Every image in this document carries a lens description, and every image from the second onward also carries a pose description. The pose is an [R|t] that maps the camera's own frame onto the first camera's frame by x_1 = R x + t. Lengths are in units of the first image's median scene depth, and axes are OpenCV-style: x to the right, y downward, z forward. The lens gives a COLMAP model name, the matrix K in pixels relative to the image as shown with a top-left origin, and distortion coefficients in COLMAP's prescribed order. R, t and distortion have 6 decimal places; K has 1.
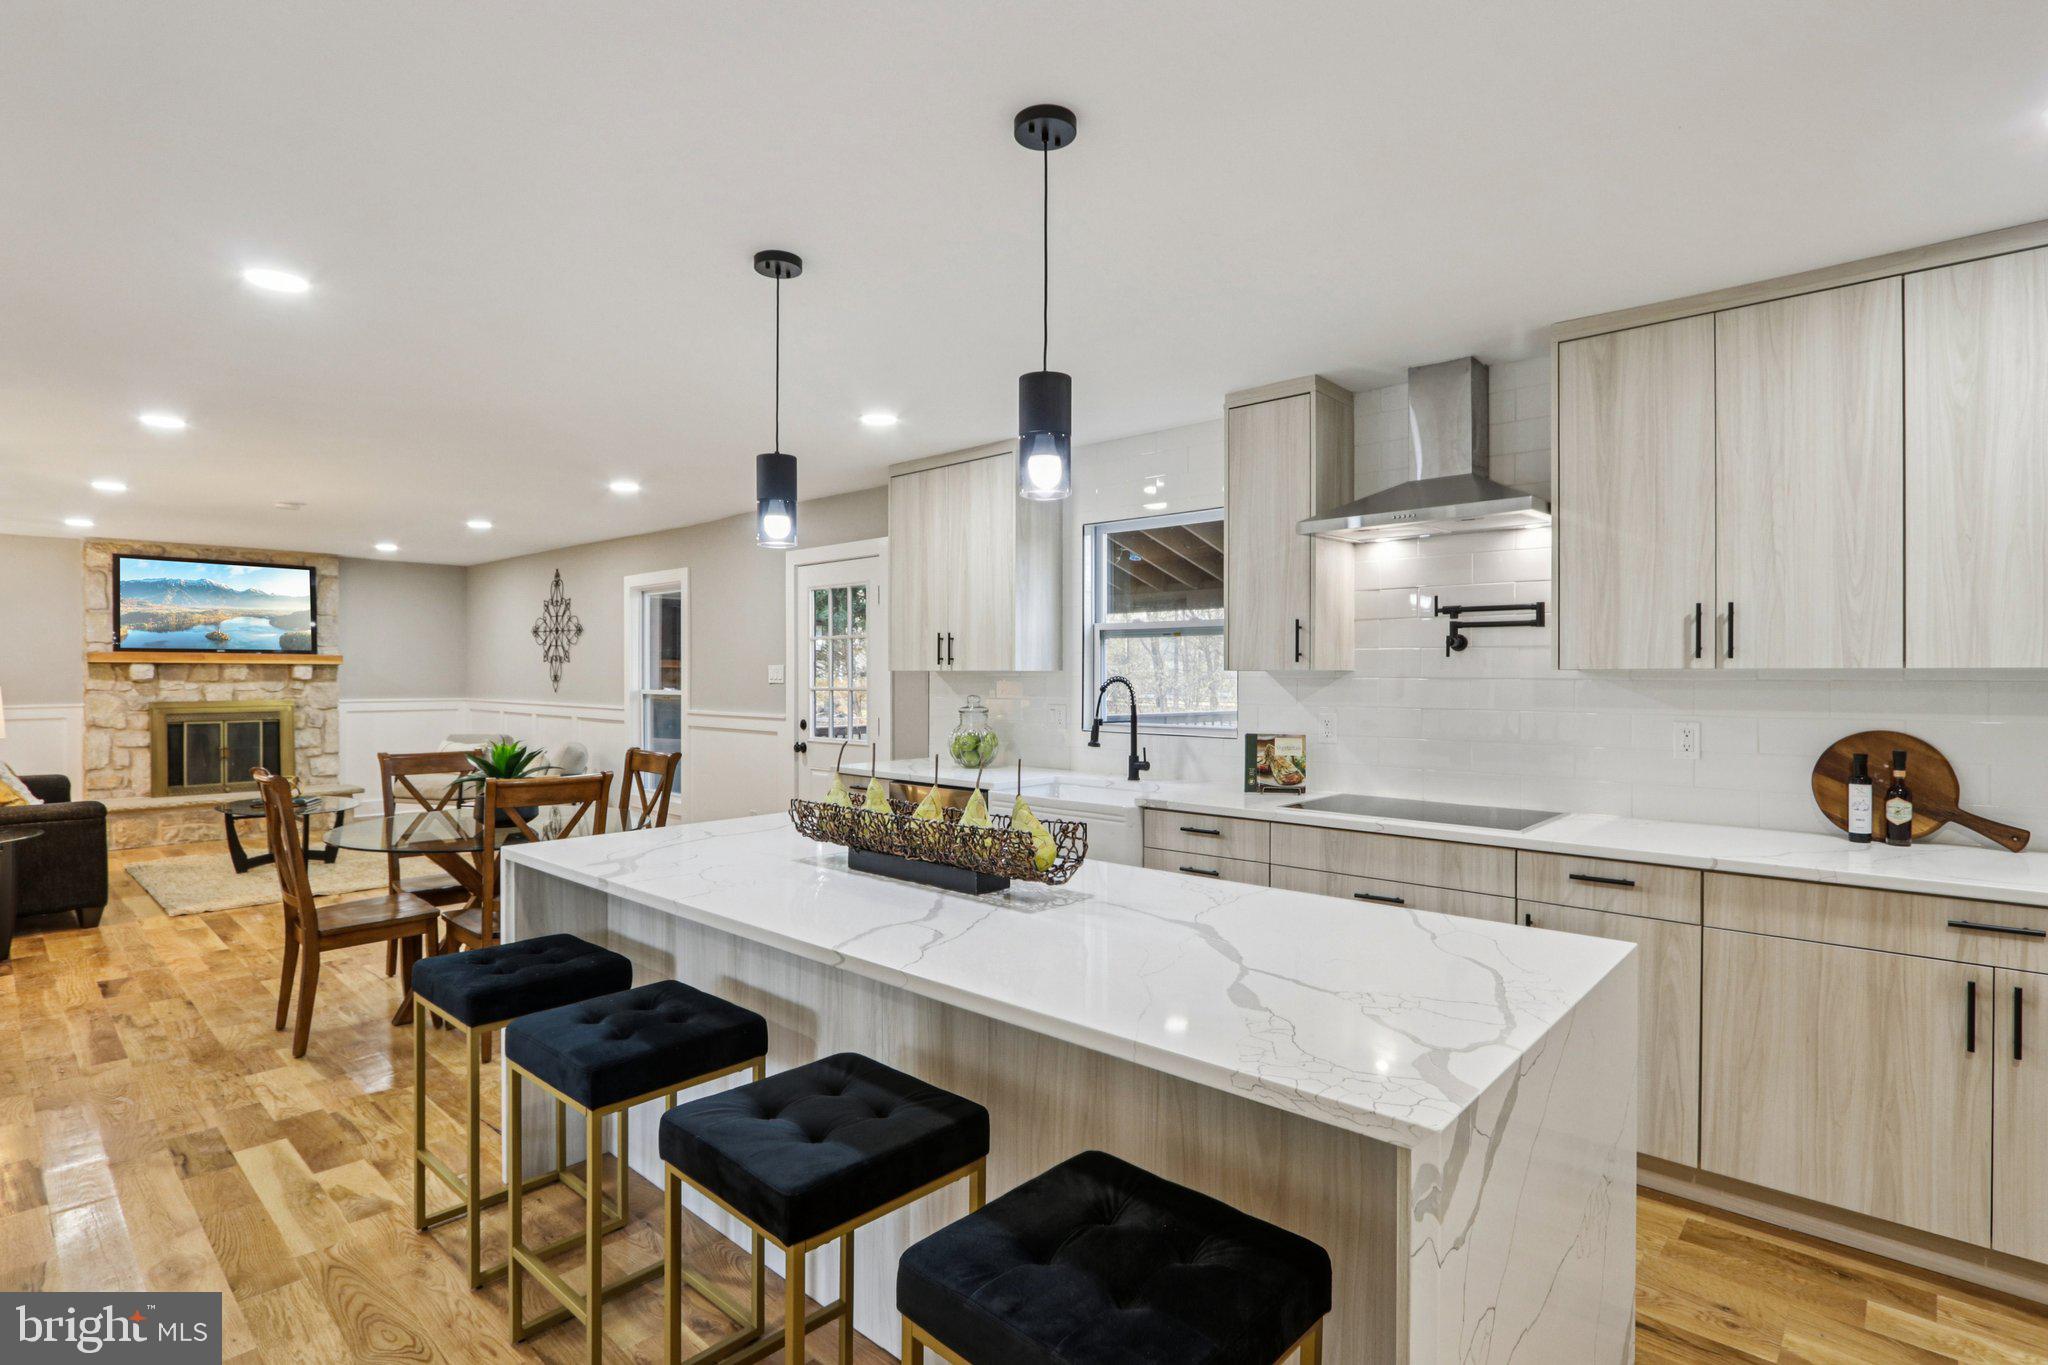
lens RADIAL K [[989.3, 0, 1015.4], [0, 989.3, 682.9], [0, 0, 1]] dist [-0.021304, 0.006239]
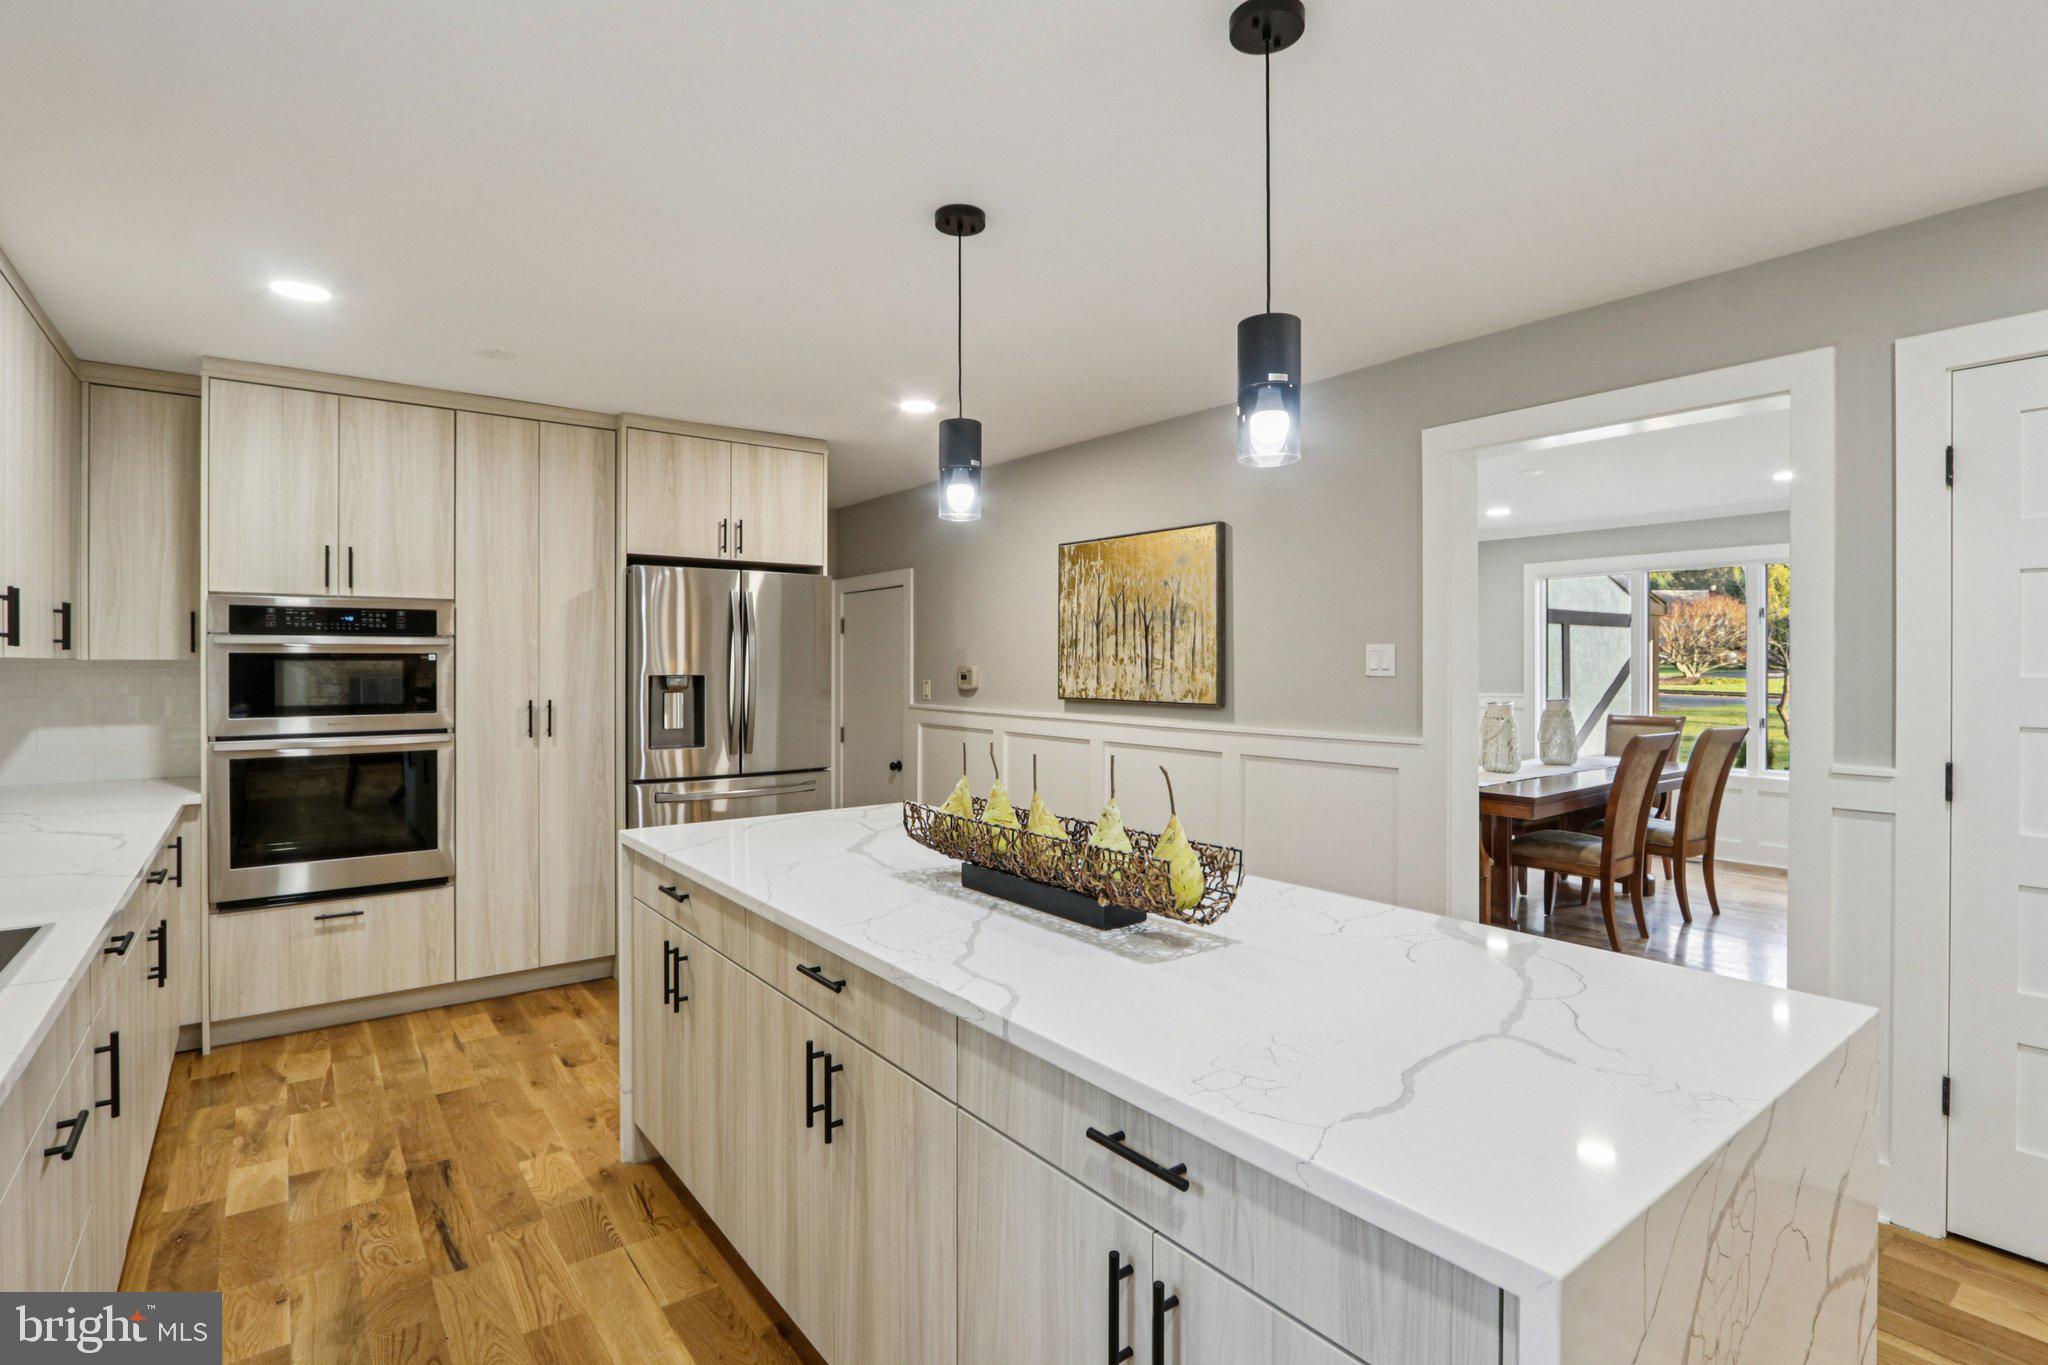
lens RADIAL K [[989.3, 0, 1010.7], [0, 989.3, 664.6], [0, 0, 1]] dist [-0.021304, 0.006239]
pose [[-0.983789, 0.000530, 0.179331, -0.110311], [0.002247, 0.999954, 0.009369, -0.007174], [-0.179317, 0.009620, -0.983744, 0.956466]]
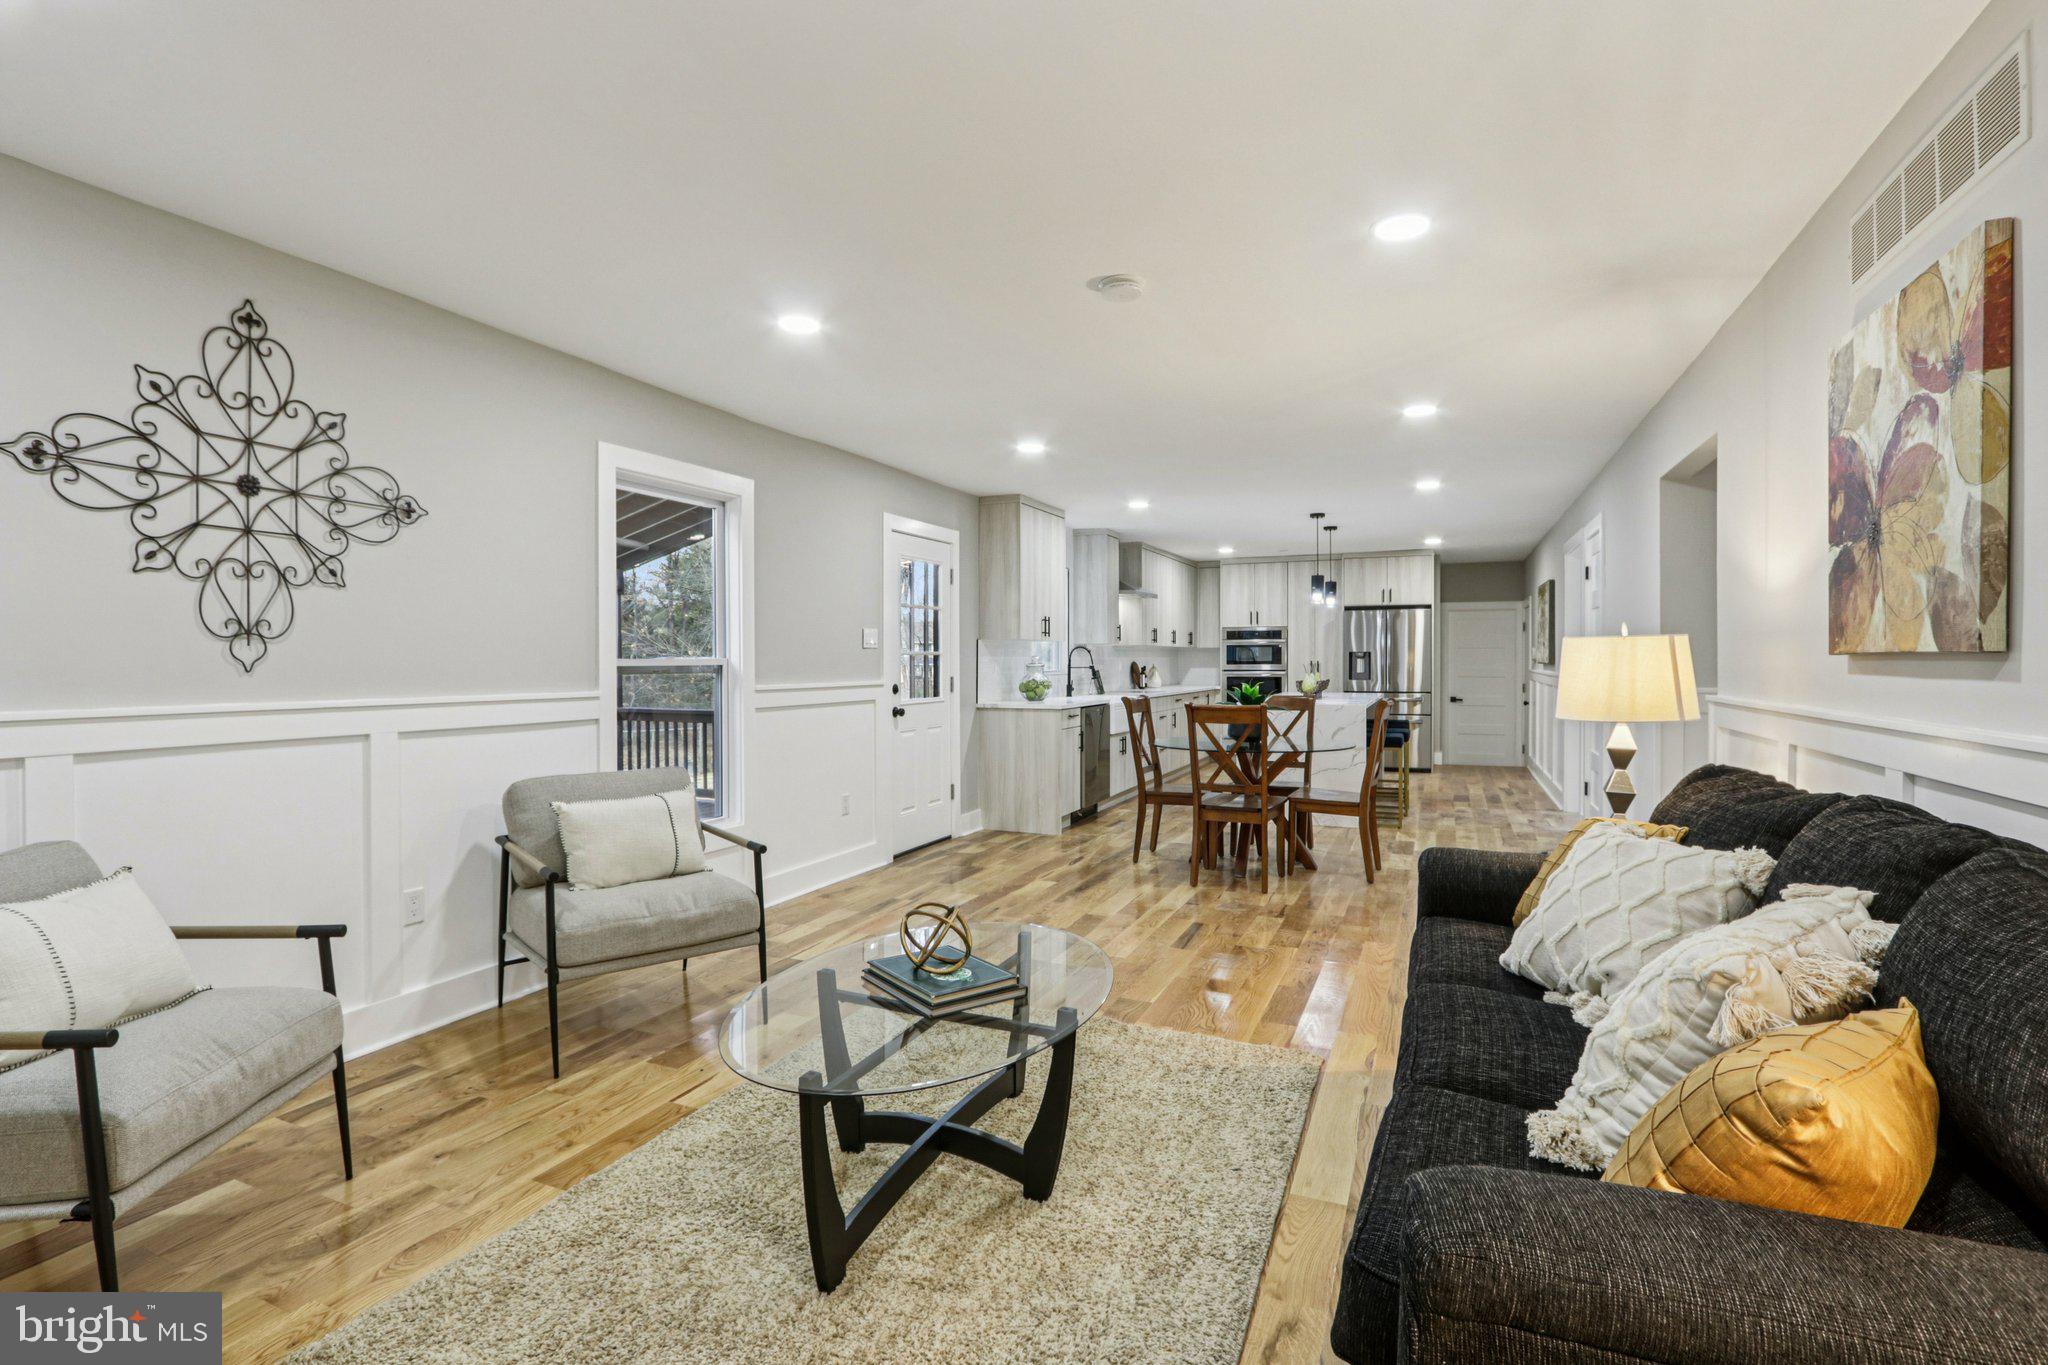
lens RADIAL K [[989.3, 0, 989.5], [0, 989.3, 662.0], [0, 0, 1]] dist [-0.021304, 0.006239]
pose [[-0.307120, -0.003341, 0.951665, -1.721481], [0.008933, 0.999940, 0.006393, 0.012588], [-0.951629, 0.010465, -0.307071, 1.738544]]
